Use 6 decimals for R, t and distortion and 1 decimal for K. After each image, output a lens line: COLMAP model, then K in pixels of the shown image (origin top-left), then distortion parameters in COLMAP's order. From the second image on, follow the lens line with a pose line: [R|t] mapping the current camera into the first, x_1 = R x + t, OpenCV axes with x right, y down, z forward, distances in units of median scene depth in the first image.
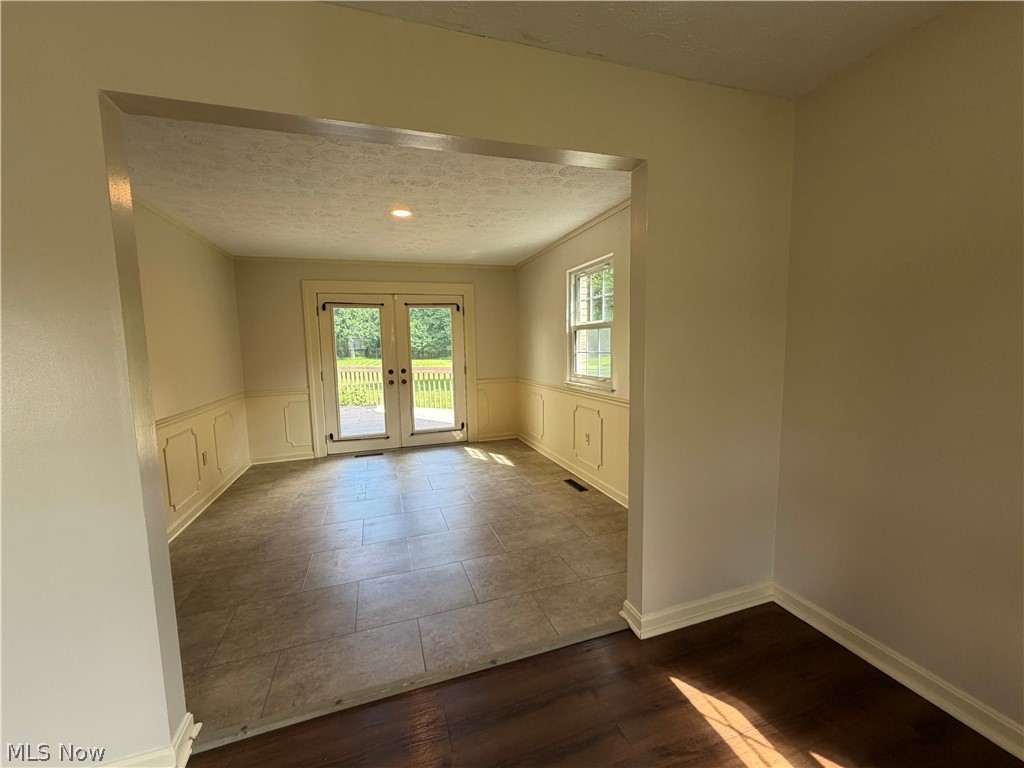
lens RADIAL K [[407.6, 0, 512.0], [0, 407.6, 384.0], [0, 0, 1]] dist [-0.000071, -0.000043]
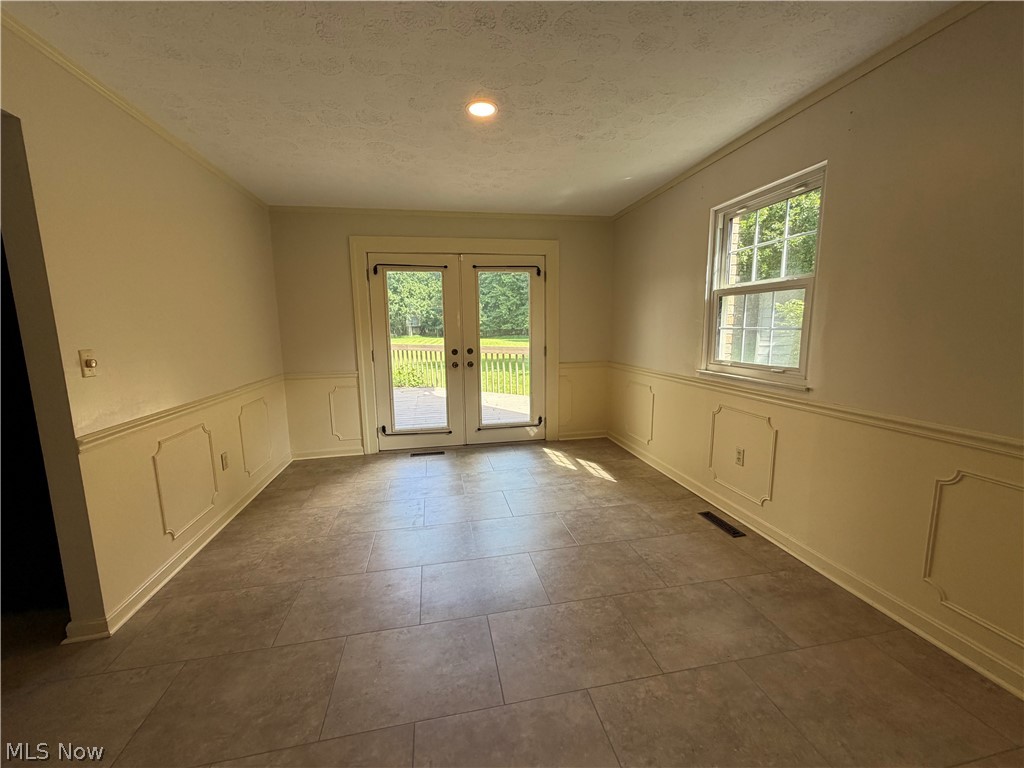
lens RADIAL K [[407.6, 0, 512.0], [0, 407.6, 384.0], [0, 0, 1]] dist [-0.000071, -0.000043]
pose [[0.991662, 0.026415, -0.126127, -0.096403], [-0.020192, 0.998527, 0.050369, -0.011092], [0.127272, -0.047402, 0.990735, 0.252210]]
